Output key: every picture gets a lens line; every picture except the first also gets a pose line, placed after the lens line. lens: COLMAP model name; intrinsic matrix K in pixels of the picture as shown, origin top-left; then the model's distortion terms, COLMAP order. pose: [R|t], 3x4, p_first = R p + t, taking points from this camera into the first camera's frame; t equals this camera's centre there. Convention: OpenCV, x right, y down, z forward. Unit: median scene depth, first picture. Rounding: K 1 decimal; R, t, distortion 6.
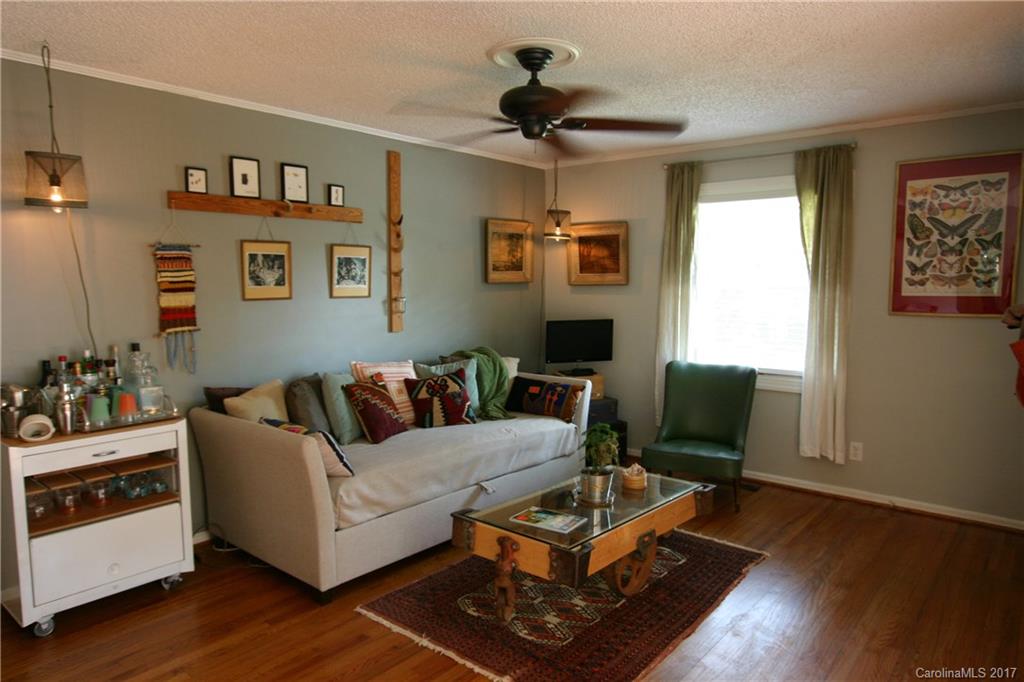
lens RADIAL K [[671.5, 0, 512.0], [0, 671.5, 341.0], [0, 0, 1]] dist [-0.001142, 0.000074]
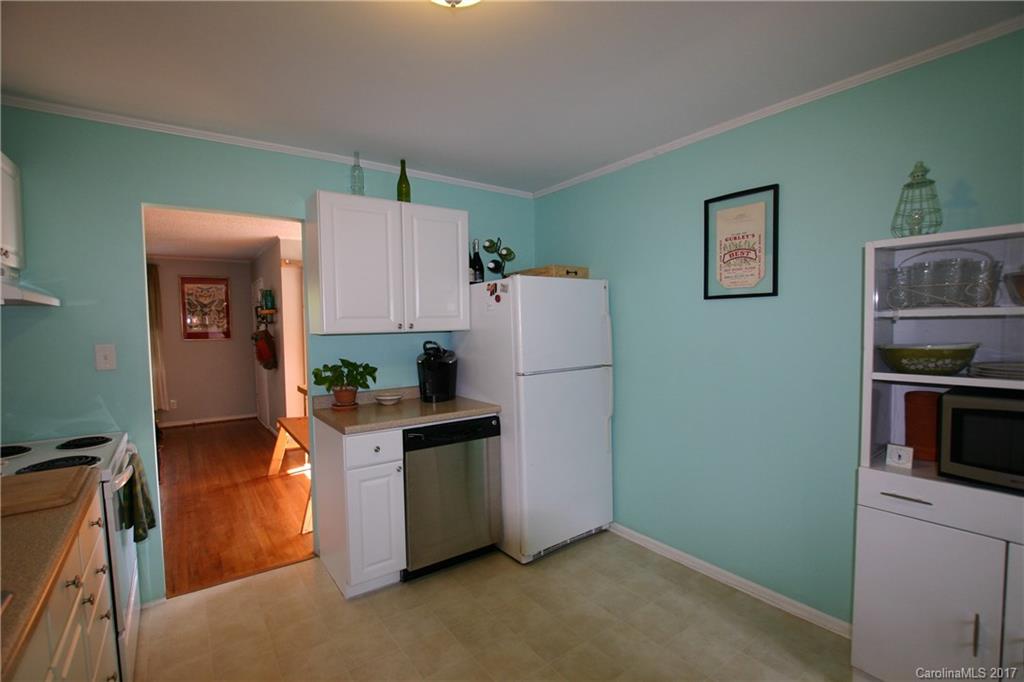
lens RADIAL K [[472.7, 0, 512.0], [0, 472.7, 341.0], [0, 0, 1]] dist [-0.015361, 0.000207]
pose [[0.243369, -0.039441, 0.969131, -0.726580], [0.102862, 0.994588, 0.014647, 0.053846], [-0.964464, 0.096123, 0.246109, -0.488640]]
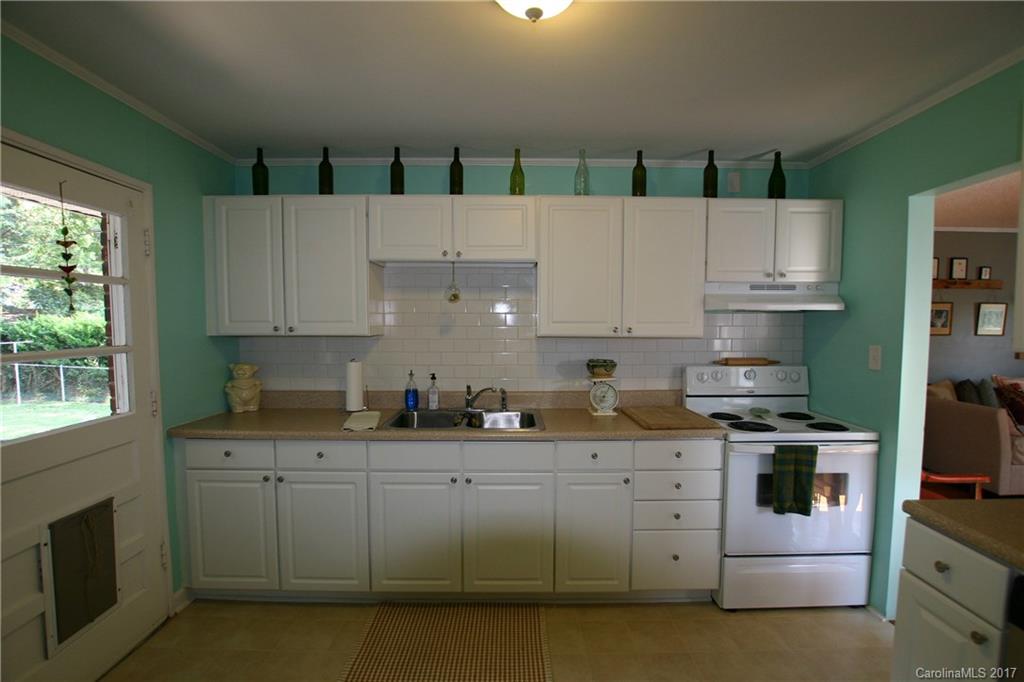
lens RADIAL K [[466.2, 0, 512.0], [0, 466.2, 341.0], [0, 0, 1]] dist [-0.019684, -0.000600]
pose [[0.648520, 0.036528, -0.760320, -0.159919], [-0.073666, 0.997171, -0.014927, 0.051804], [0.757624, 0.065690, 0.649377, -0.602678]]
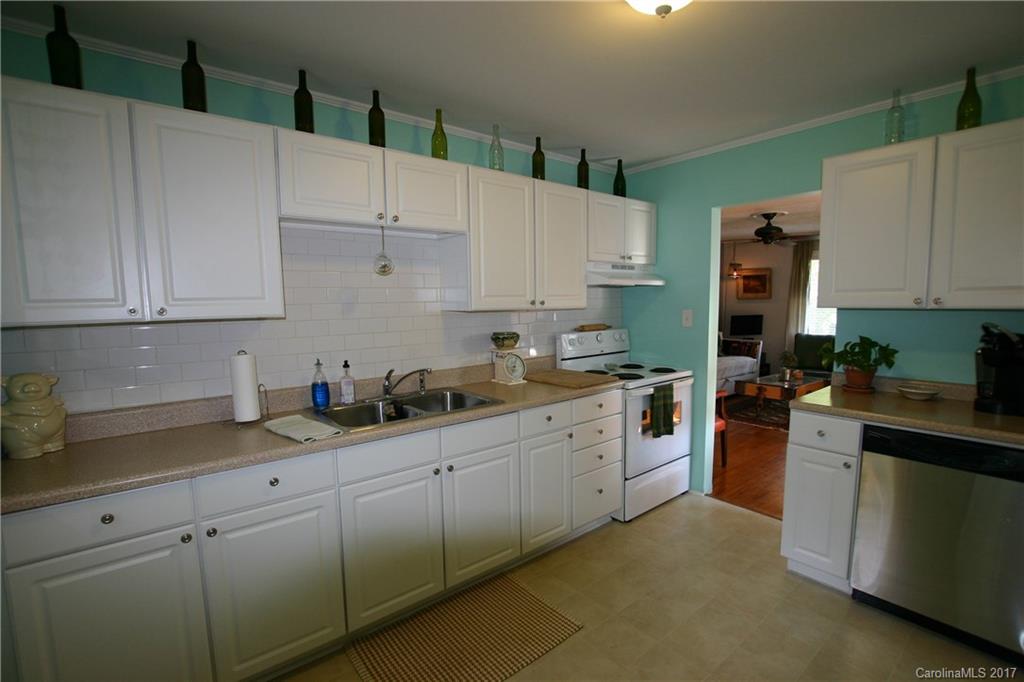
lens RADIAL K [[472.7, 0, 512.0], [0, 472.7, 341.0], [0, 0, 1]] dist [-0.015361, 0.000207]
pose [[0.982466, 0.004318, -0.186391, -0.451593], [-0.004952, 0.999983, -0.002936, 0.075085], [0.186375, 0.003808, 0.982471, -0.771511]]
